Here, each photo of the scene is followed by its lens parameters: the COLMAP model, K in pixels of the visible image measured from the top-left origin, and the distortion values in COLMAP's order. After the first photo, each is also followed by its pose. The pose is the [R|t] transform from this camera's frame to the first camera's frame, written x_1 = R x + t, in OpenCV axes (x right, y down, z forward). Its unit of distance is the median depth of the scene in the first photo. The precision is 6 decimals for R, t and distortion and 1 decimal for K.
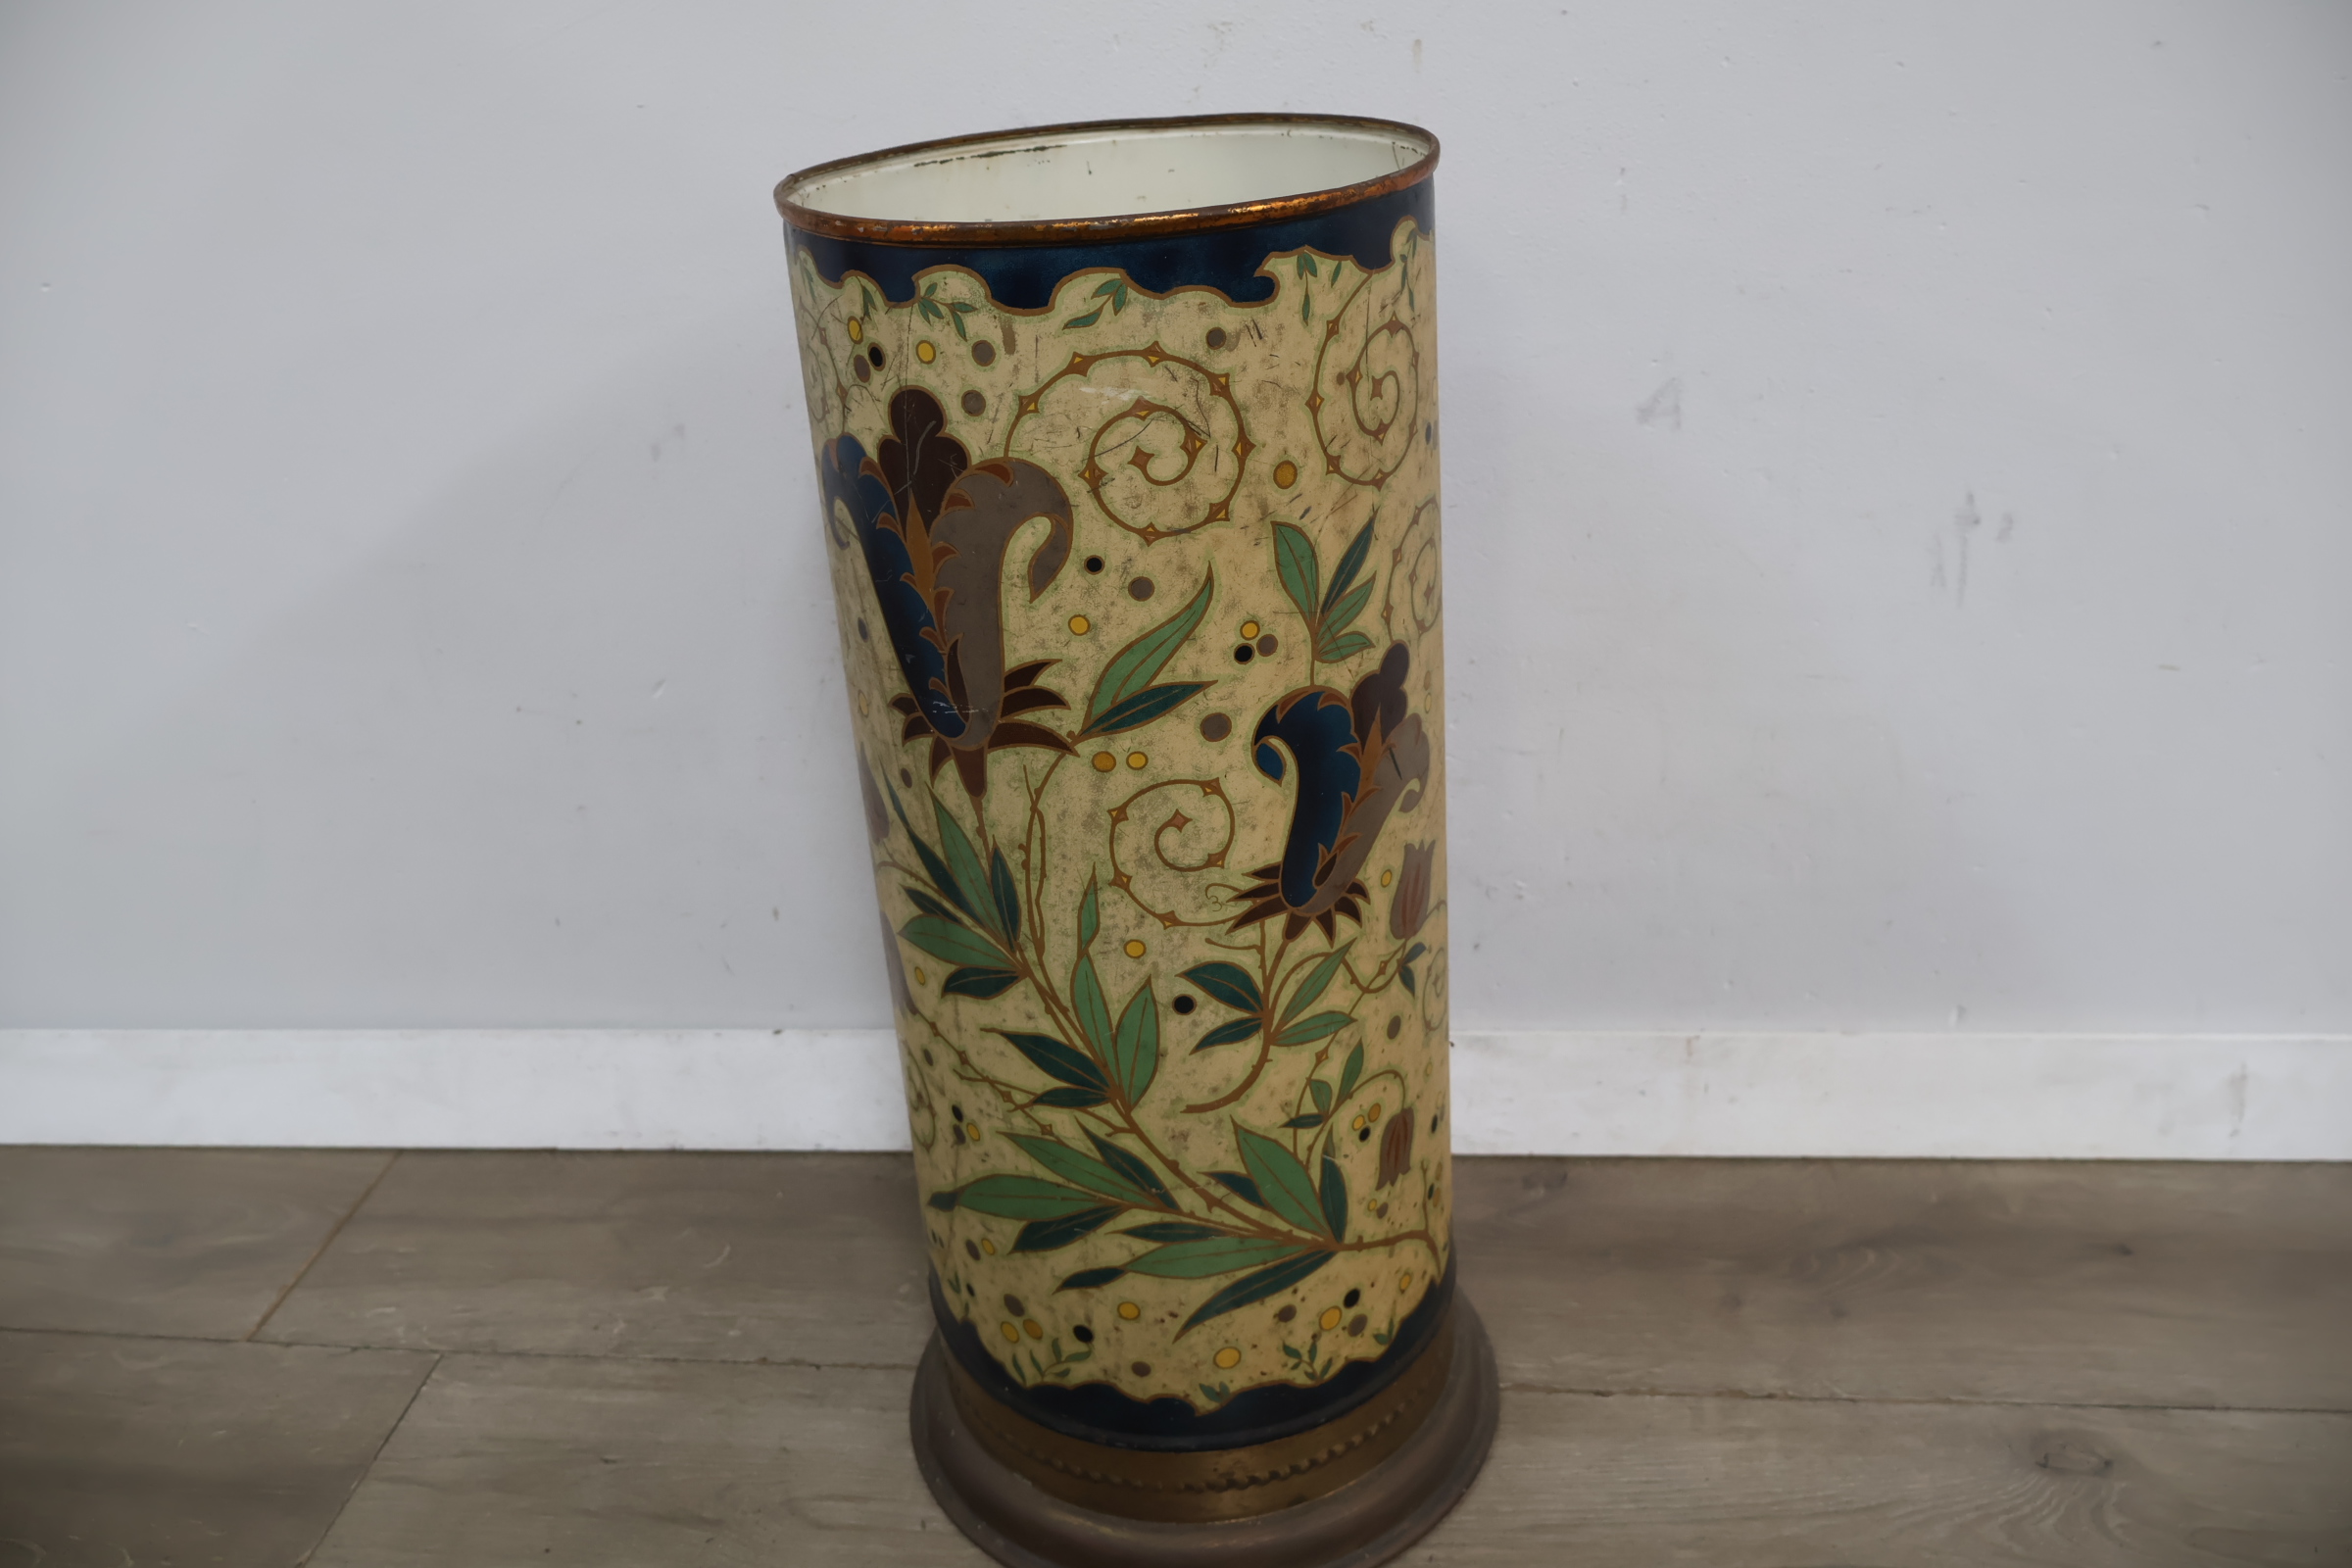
lens RADIAL K [[1964.4, 0, 1168.7], [0, 1964.4, 774.7], [0, 0, 1]] dist [-0.004160, 0.003605]
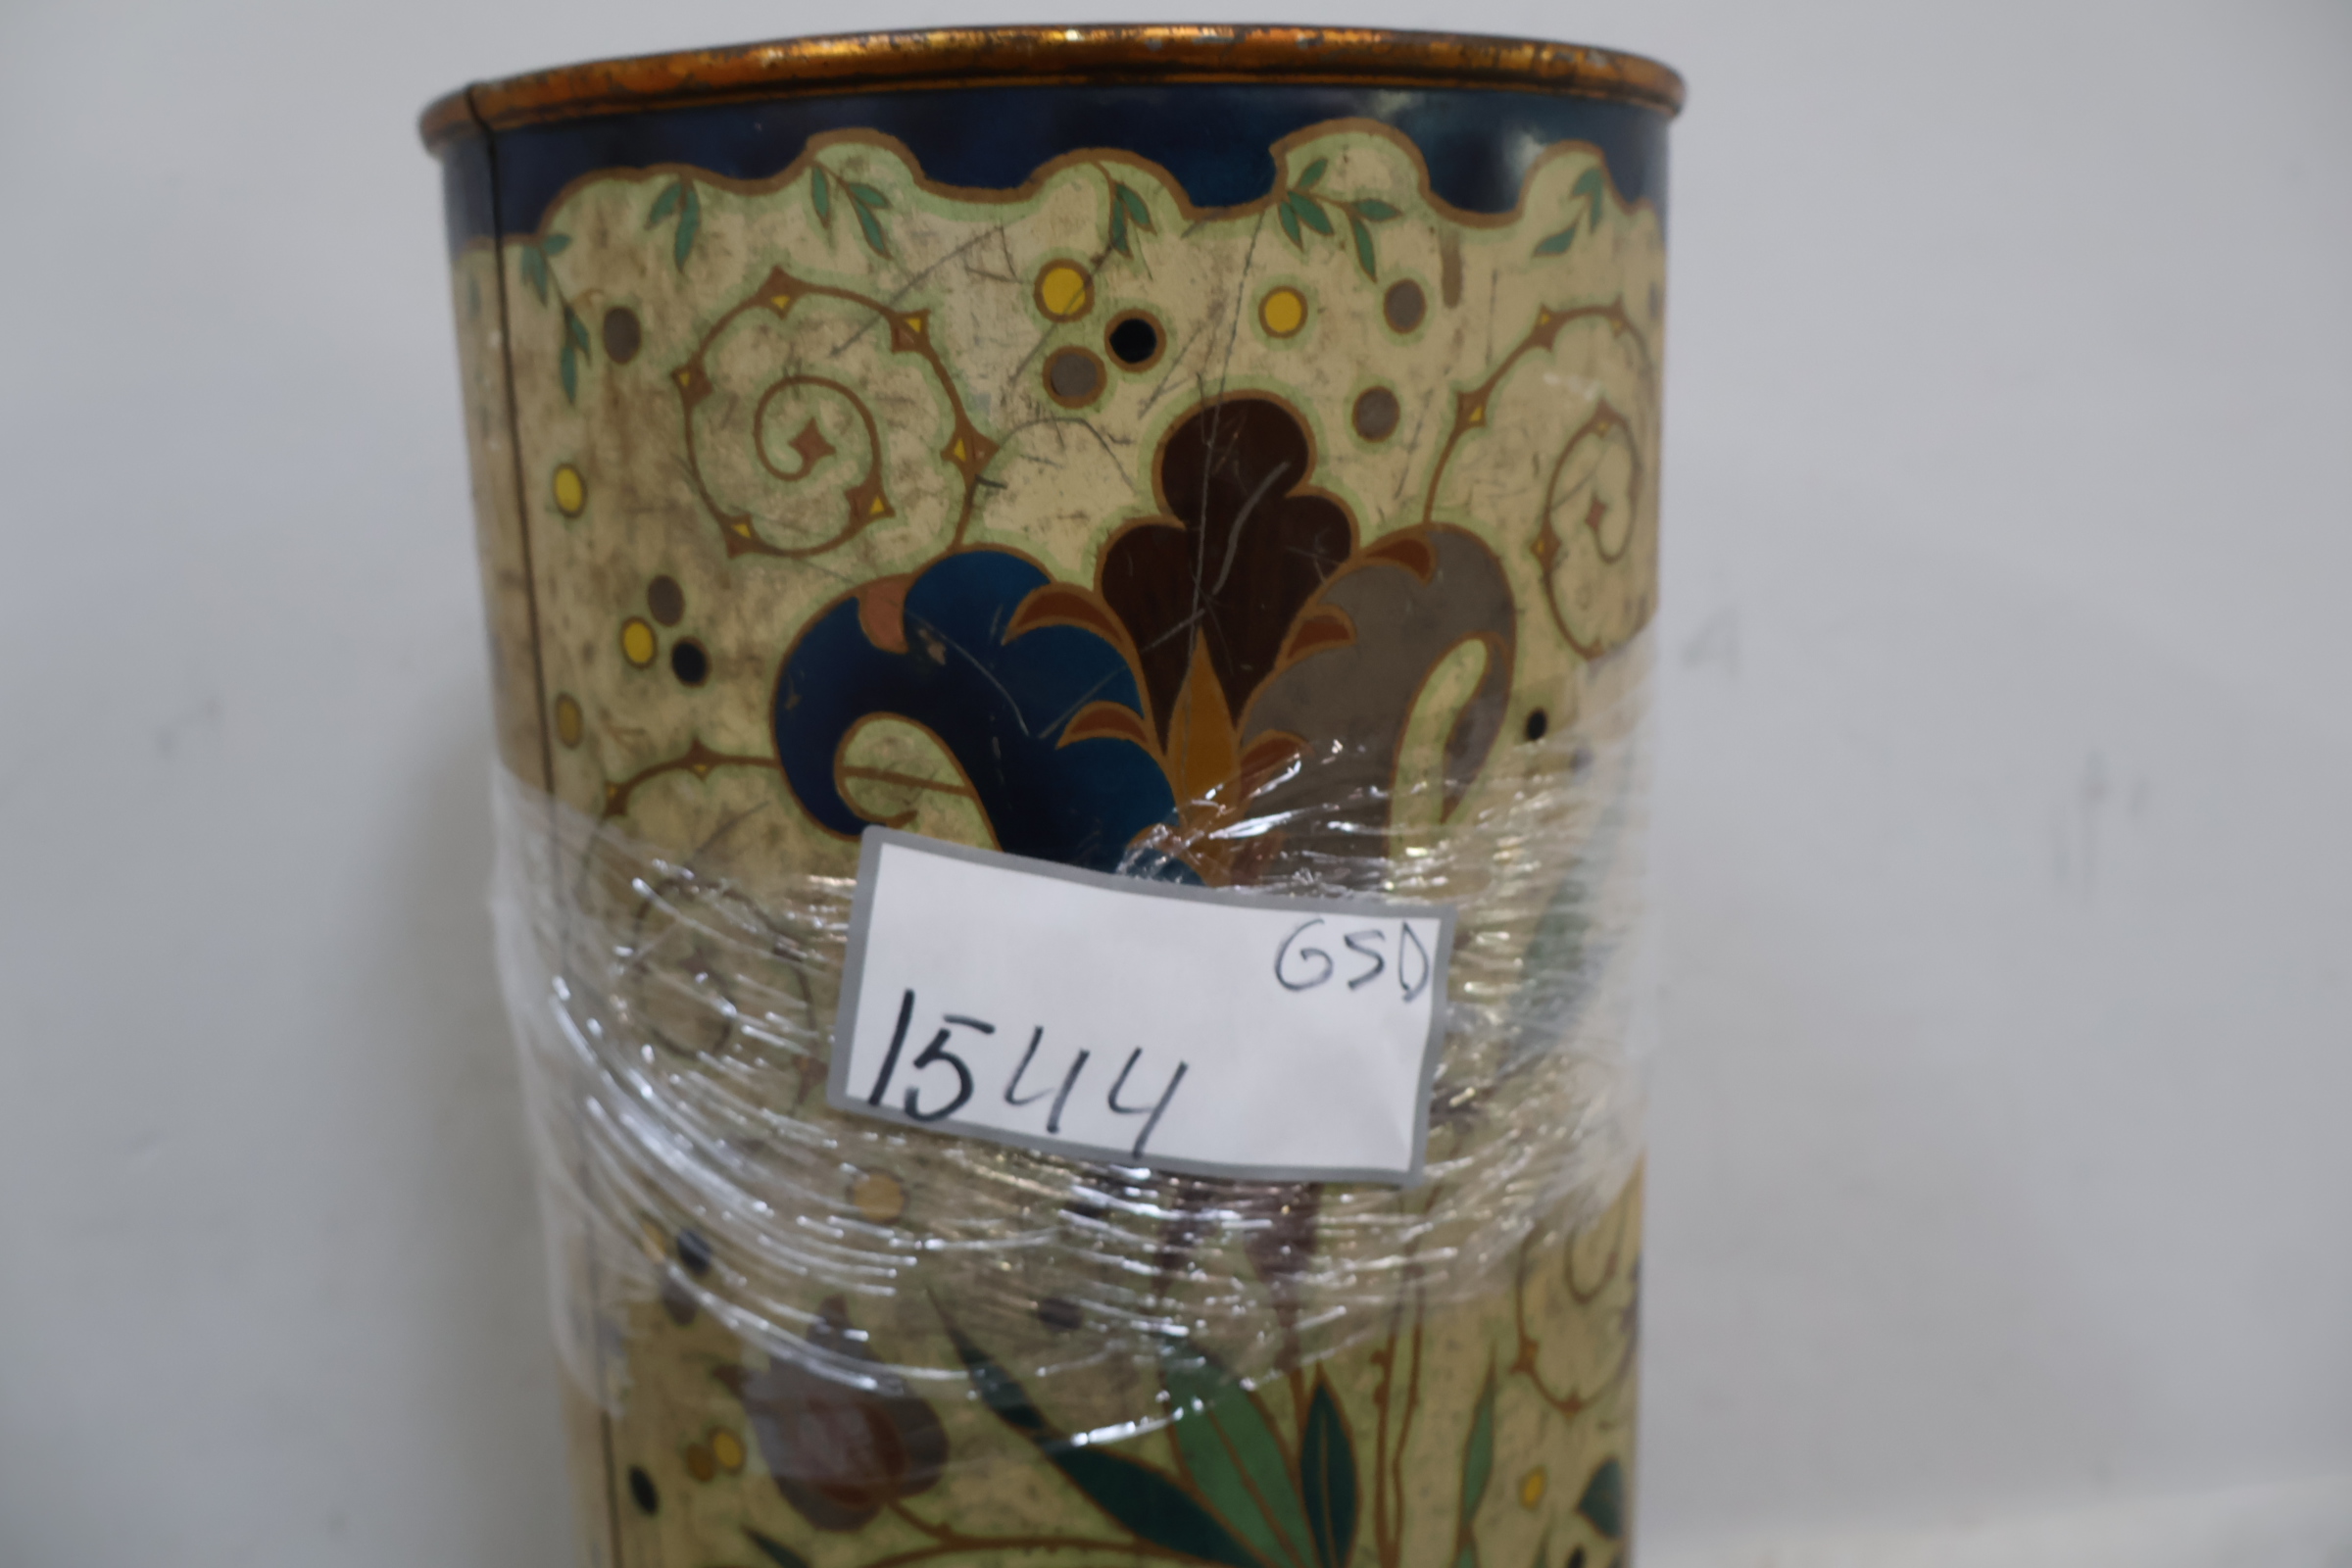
lens RADIAL K [[2040.4, 0, 1176.0], [0, 2040.4, 784.0], [0, 0, 1]] dist [0.002757, -0.008637]
pose [[0.675631, -0.115793, 0.728090, -0.477109], [0.299644, 0.945467, -0.127691, -0.049720], [-0.673600, 0.304439, 0.673483, 0.674309]]
